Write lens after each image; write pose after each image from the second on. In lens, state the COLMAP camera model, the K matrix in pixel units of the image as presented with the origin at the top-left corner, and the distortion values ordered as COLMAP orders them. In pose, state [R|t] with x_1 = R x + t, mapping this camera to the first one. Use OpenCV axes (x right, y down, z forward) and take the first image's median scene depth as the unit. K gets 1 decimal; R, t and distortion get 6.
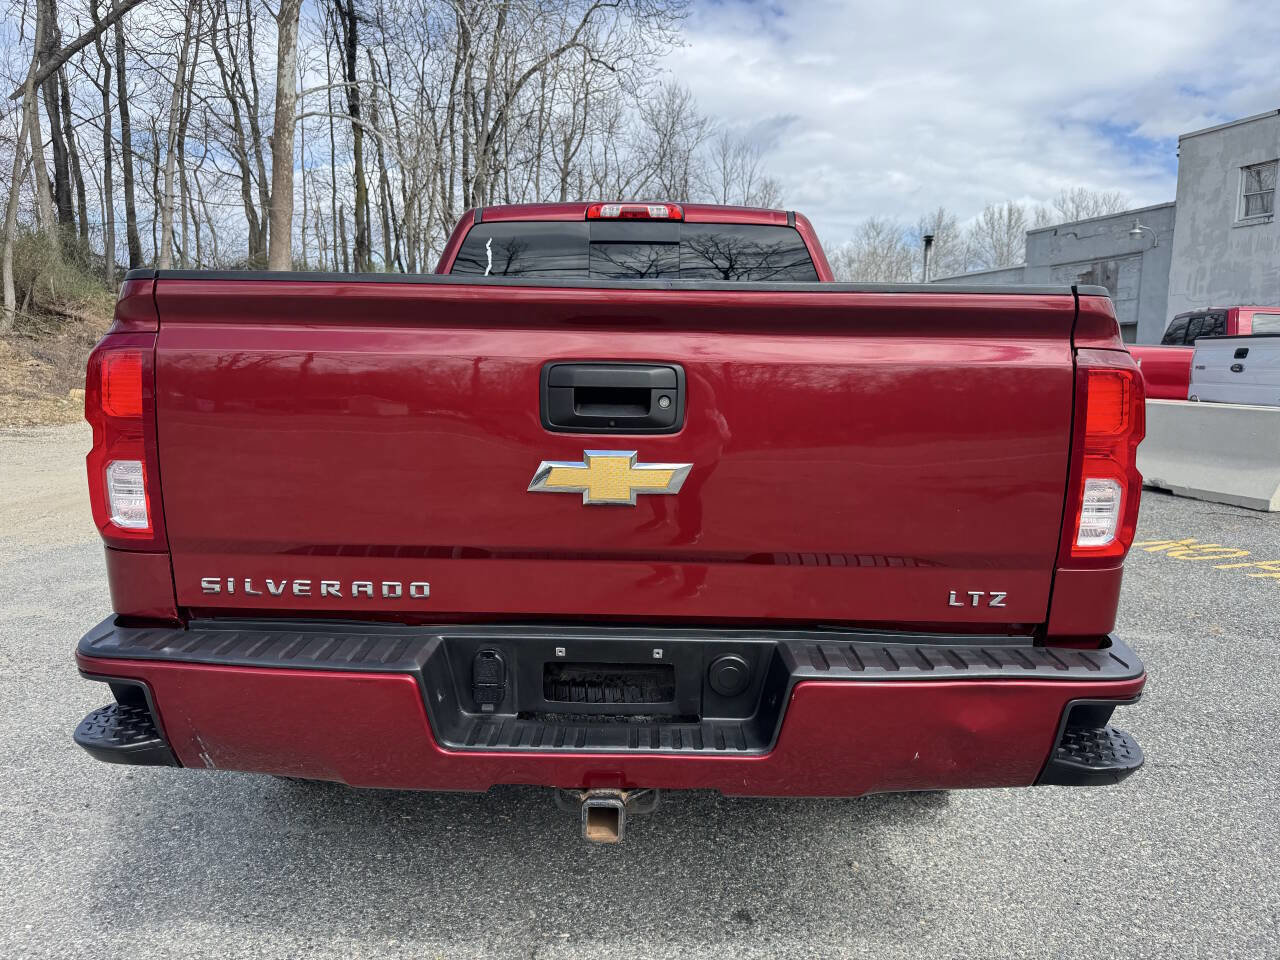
lens RADIAL K [[935.3, 0, 640.0], [0, 935.3, 480.0], [0, 0, 1]] dist [0.002236, -0.005002]
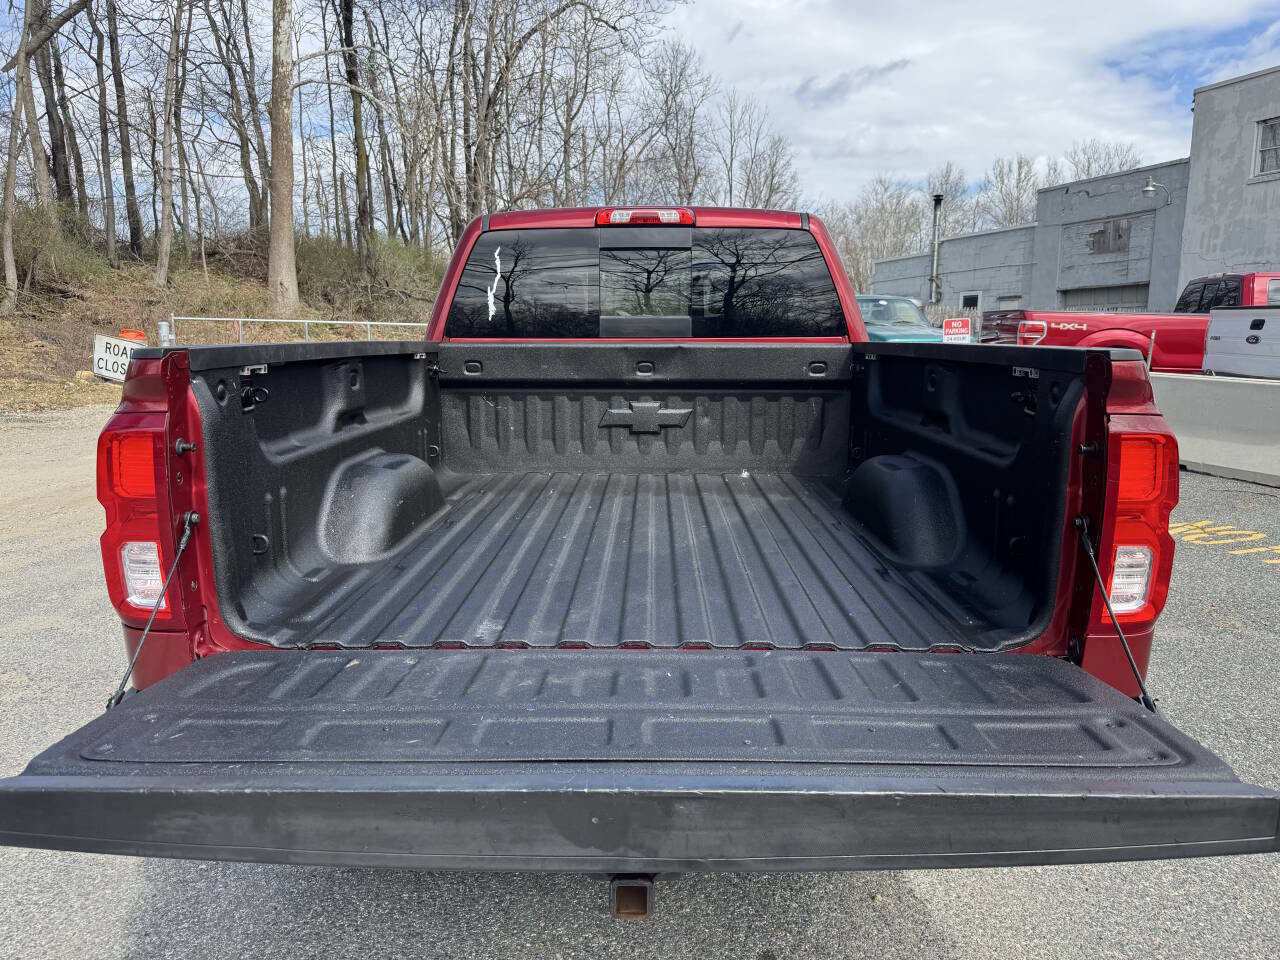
lens RADIAL K [[935.3, 0, 645.6], [0, 935.3, 484.9], [0, 0, 1]] dist [-0.002267, 0.000652]
pose [[0.999874, -0.015461, -0.003600, -0.000839], [0.015610, 0.998825, 0.045870, -0.007205], [0.002886, -0.045920, 0.998941, 0.001335]]
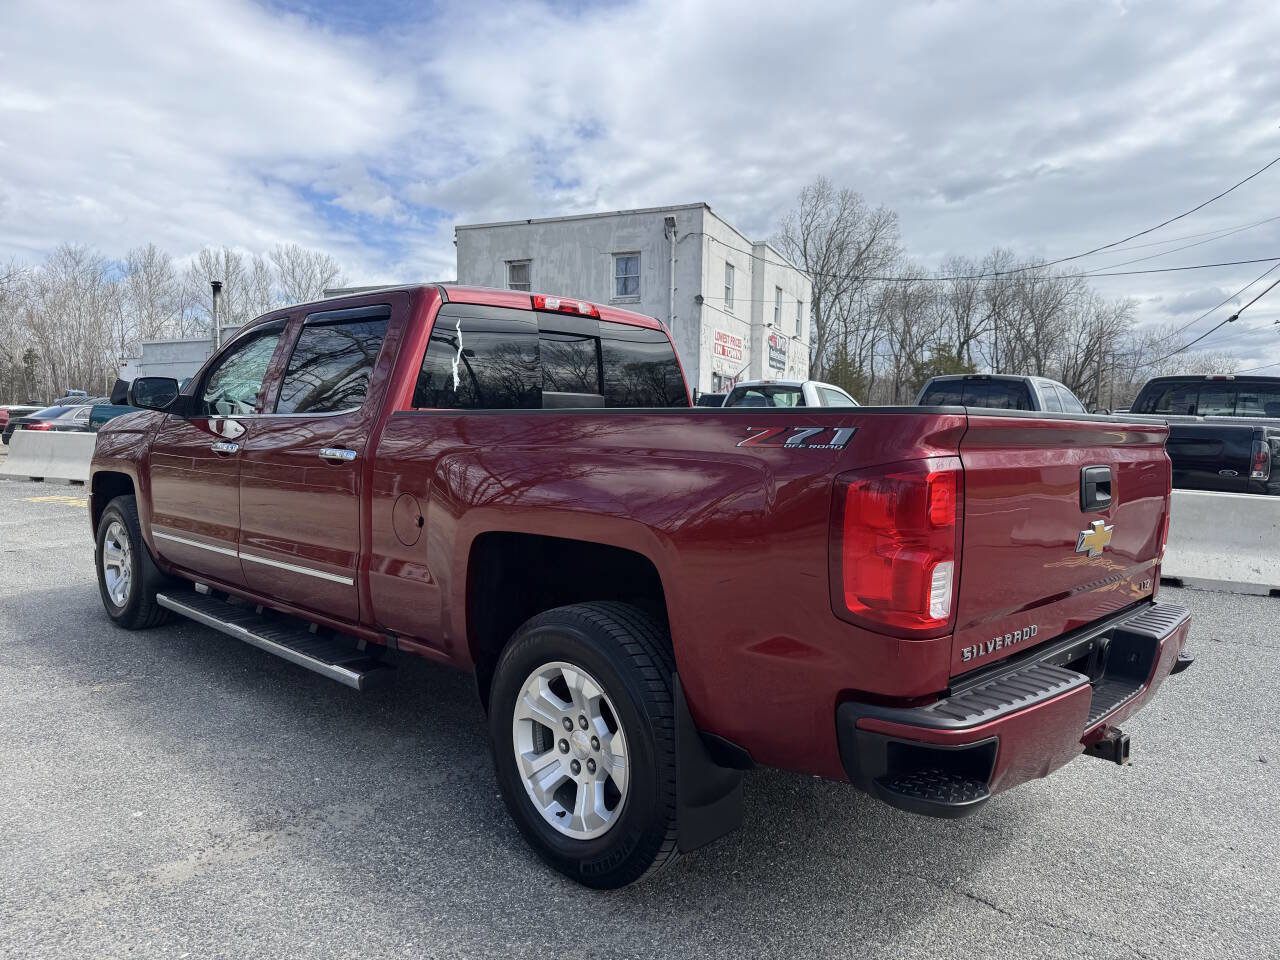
lens RADIAL K [[912.8, 0, 640.0], [0, 912.8, 480.0], [0, 0, 1]] dist [0.056629, -0.084406]
pose [[0.693266, -0.040773, 0.719528, -0.101370], [0.073387, 0.997202, -0.014202, -0.008772], [-0.716936, 0.062650, 0.694318, 0.029170]]
